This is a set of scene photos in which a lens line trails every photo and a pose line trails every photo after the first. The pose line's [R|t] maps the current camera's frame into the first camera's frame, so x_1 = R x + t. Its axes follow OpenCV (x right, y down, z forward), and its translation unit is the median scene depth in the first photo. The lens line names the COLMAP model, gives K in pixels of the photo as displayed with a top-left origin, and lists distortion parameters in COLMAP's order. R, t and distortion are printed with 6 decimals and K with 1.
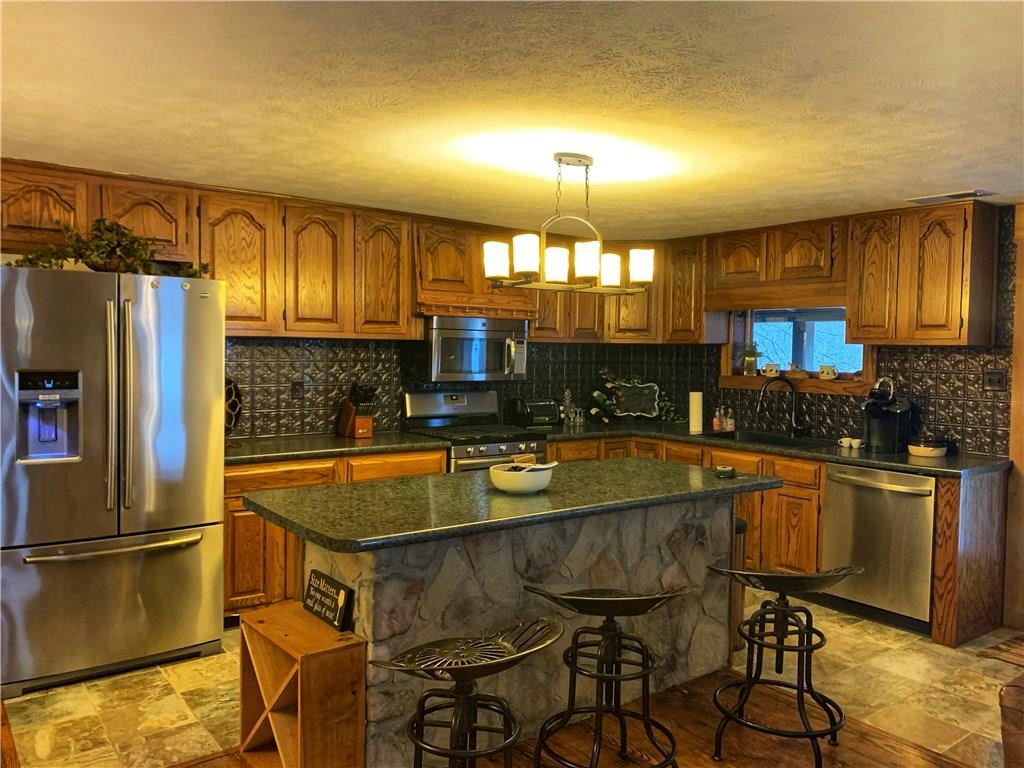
lens RADIAL K [[774.6, 0, 512.0], [0, 774.6, 384.0], [0, 0, 1]] dist [0.120554, -0.229118]
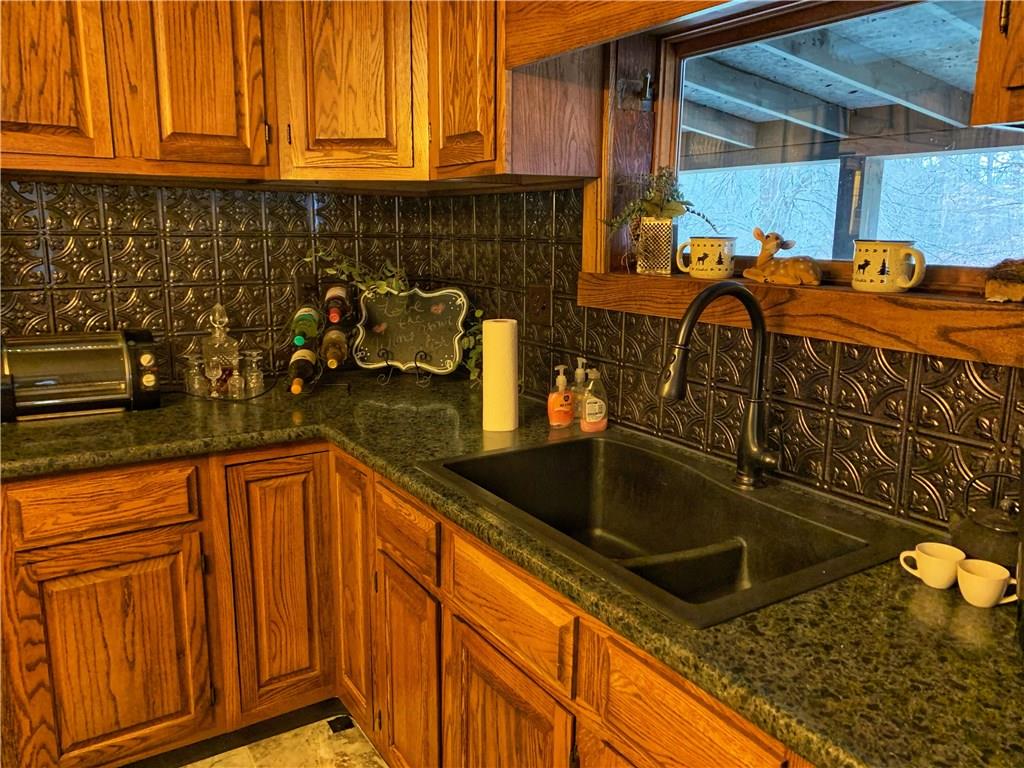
lens RADIAL K [[771.6, 0, 512.0], [0, 771.6, 384.0], [0, 0, 1]] dist [0.032175, 0.000489]
pose [[0.996210, 0.014617, -0.085747, 0.311572], [-0.001531, 0.988573, 0.150733, -0.015509], [0.086971, -0.150030, 0.984849, 0.751390]]
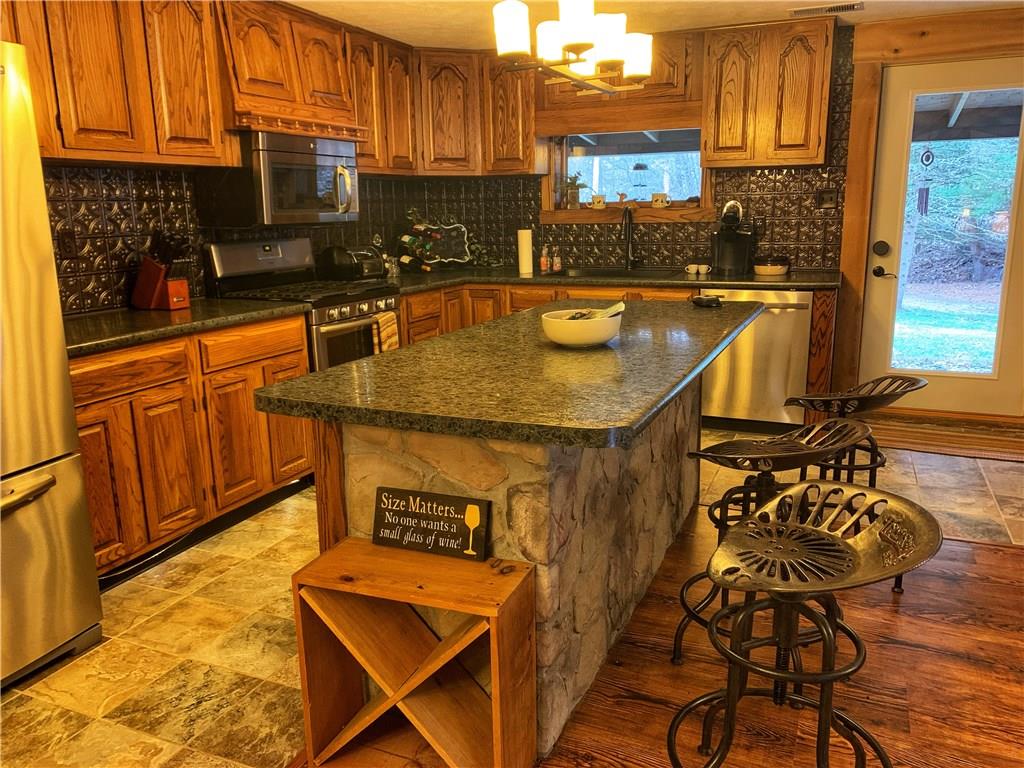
lens RADIAL K [[781.2, 0, 512.0], [0, 781.2, 384.0], [0, 0, 1]] dist [0.042197, -0.071414]
pose [[0.868556, -0.138125, 0.475954, -0.273869], [0.052832, 0.980709, 0.188197, 0.016859], [-0.492768, -0.138314, 0.859098, 0.222438]]
